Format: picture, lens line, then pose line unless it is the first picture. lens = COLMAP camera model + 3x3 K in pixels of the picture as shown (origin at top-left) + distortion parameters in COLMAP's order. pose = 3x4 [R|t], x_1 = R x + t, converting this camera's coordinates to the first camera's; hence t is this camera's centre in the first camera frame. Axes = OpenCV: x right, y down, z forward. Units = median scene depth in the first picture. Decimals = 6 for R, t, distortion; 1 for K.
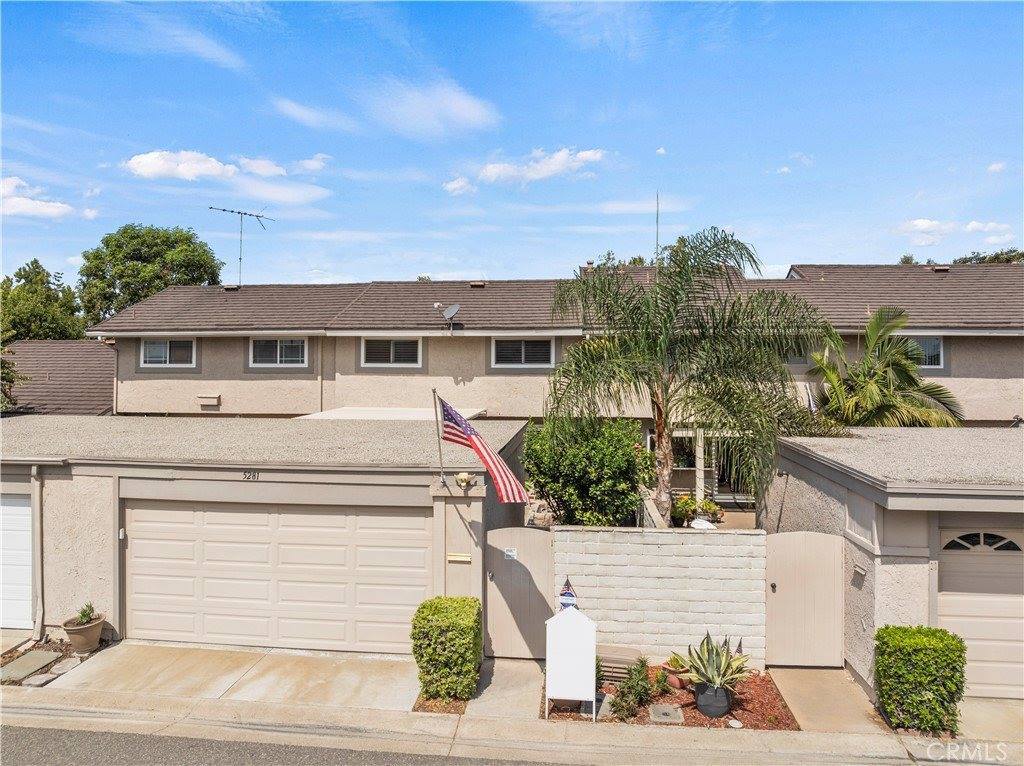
lens RADIAL K [[721.8, 0, 512.0], [0, 721.8, 383.0], [0, 0, 1]] dist [-0.033485, 0.000573]
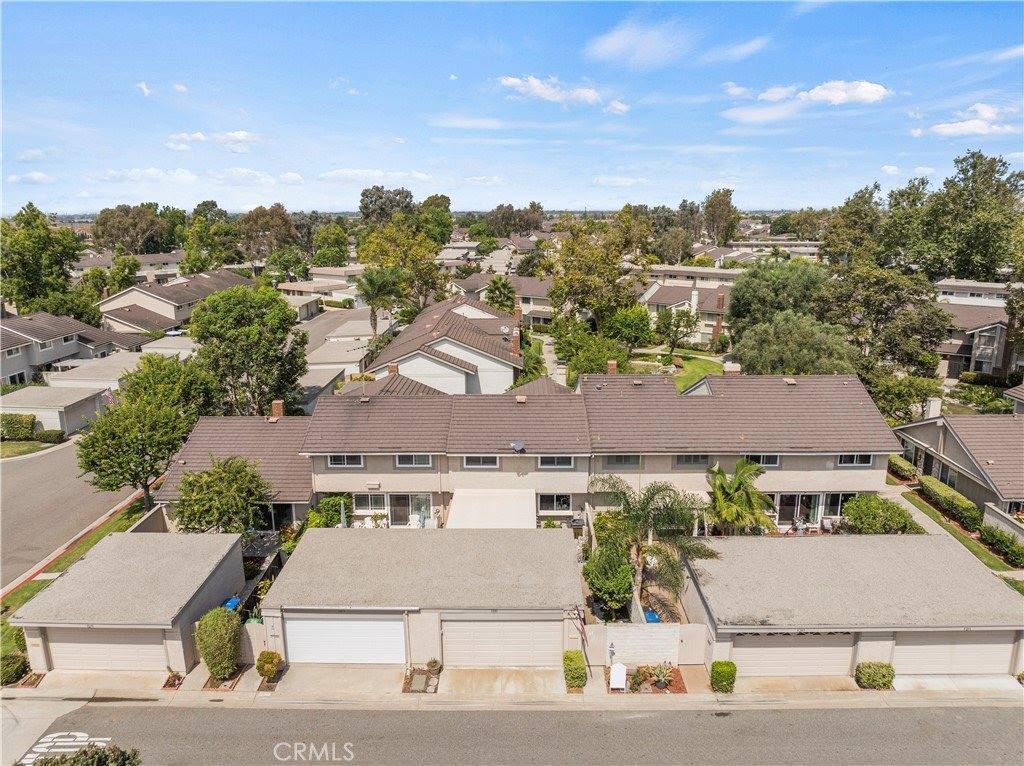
lens RADIAL K [[721.8, 0, 512.0], [0, 721.8, 383.0], [0, 0, 1]] dist [-0.033485, 0.000573]
pose [[0.995246, -0.033854, 0.091316, -0.453834], [0.011612, 0.972198, 0.233871, -1.170496], [-0.096694, -0.231699, 0.967970, -1.243052]]
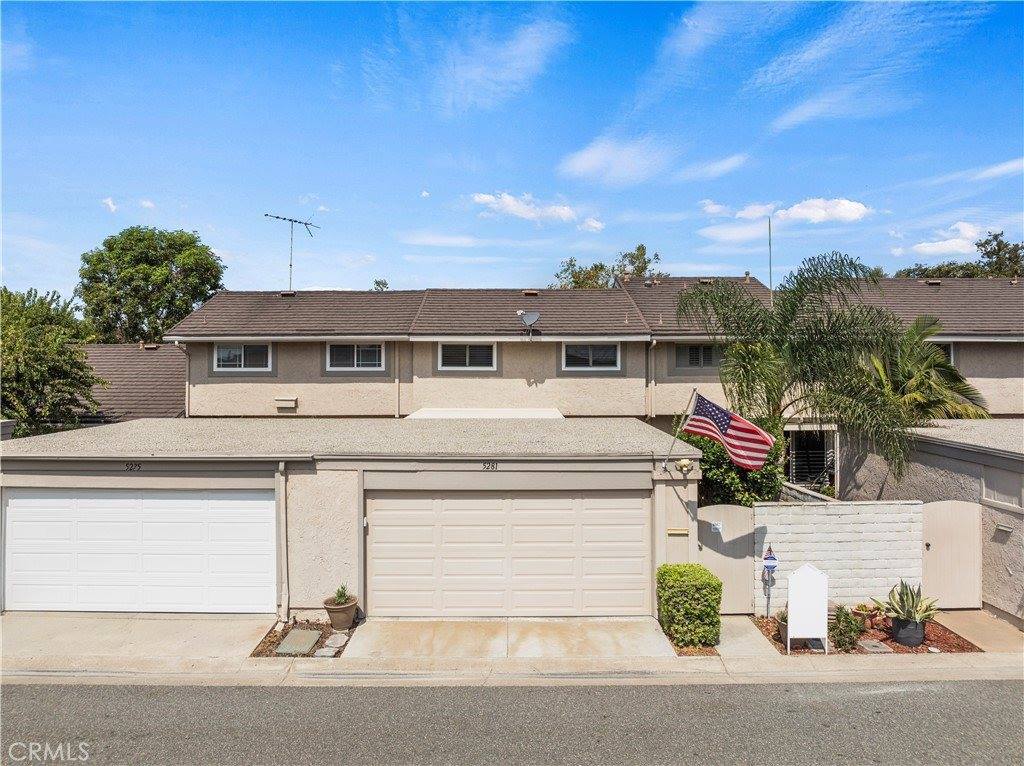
lens RADIAL K [[720.4, 0, 512.0], [0, 720.4, 383.0], [0, 0, 1]] dist [-0.037997, -0.000062]
pose [[0.993961, -0.005601, 0.109591, -0.400590], [0.005956, 0.999978, -0.002909, 0.000676], [-0.109572, 0.003544, 0.993973, -0.121175]]
